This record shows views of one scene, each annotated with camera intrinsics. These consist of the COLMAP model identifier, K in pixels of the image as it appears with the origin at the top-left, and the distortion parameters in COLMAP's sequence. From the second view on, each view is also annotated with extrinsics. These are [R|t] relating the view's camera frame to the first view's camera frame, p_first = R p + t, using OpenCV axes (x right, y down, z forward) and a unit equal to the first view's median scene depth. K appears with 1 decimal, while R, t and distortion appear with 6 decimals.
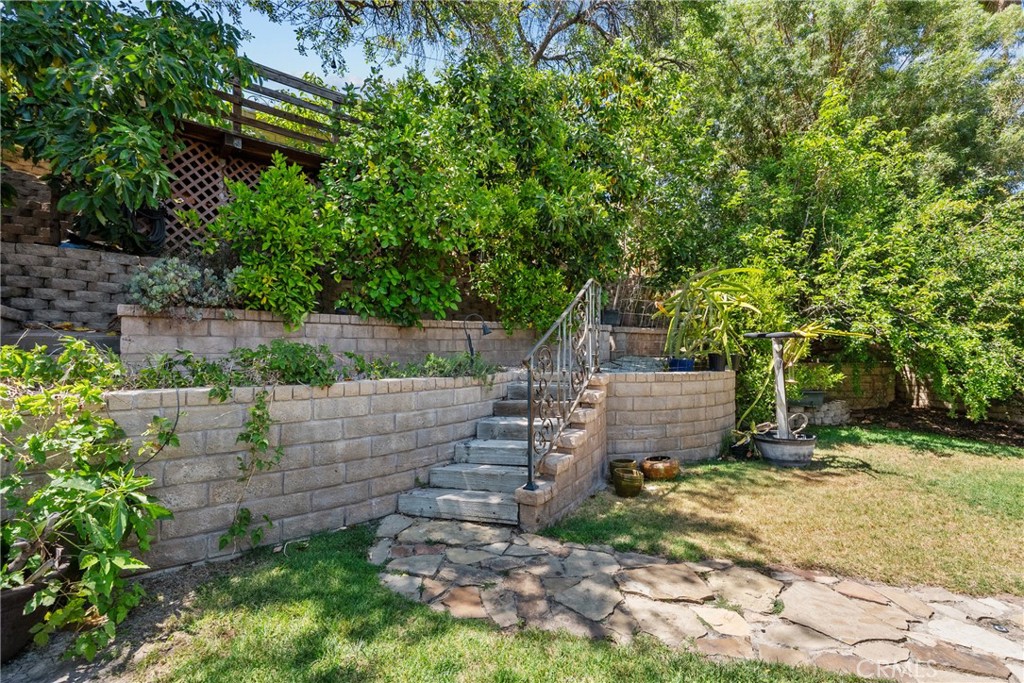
lens RADIAL K [[472.1, 0, 512.0], [0, 472.1, 341.5], [0, 0, 1]] dist [-0.000111, 0.000787]
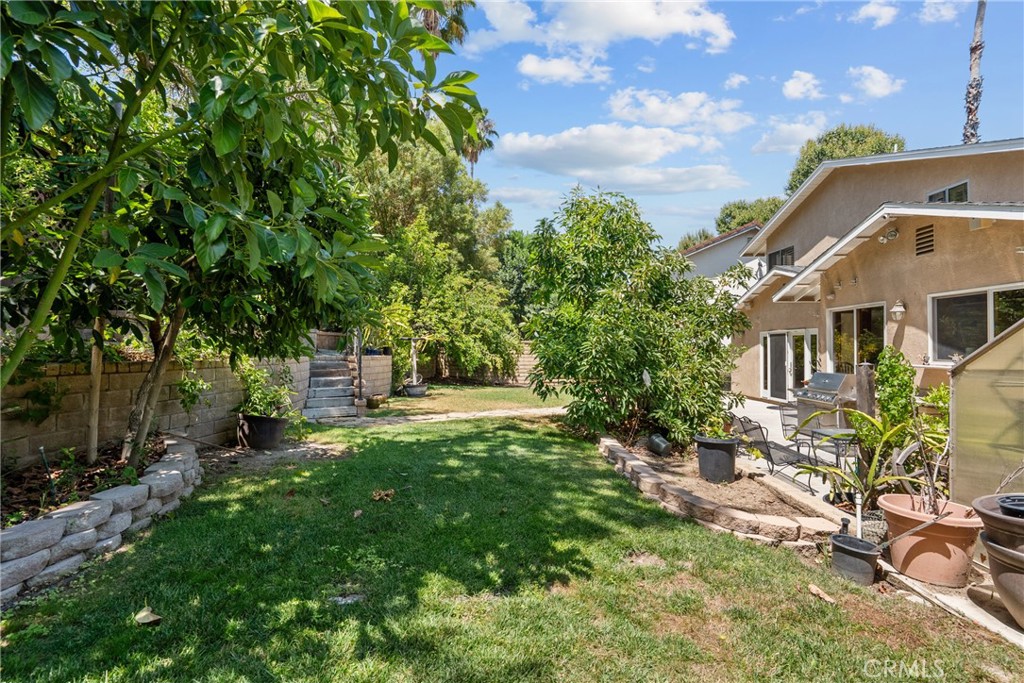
lens RADIAL K [[472.1, 0, 512.0], [0, 472.1, 341.5], [0, 0, 1]] dist [-0.000111, 0.000787]
pose [[0.611281, 0.012282, 0.791319, -0.763483], [-0.013155, 0.999899, -0.005357, 0.004718], [-0.791305, -0.007135, 0.611381, -0.602475]]
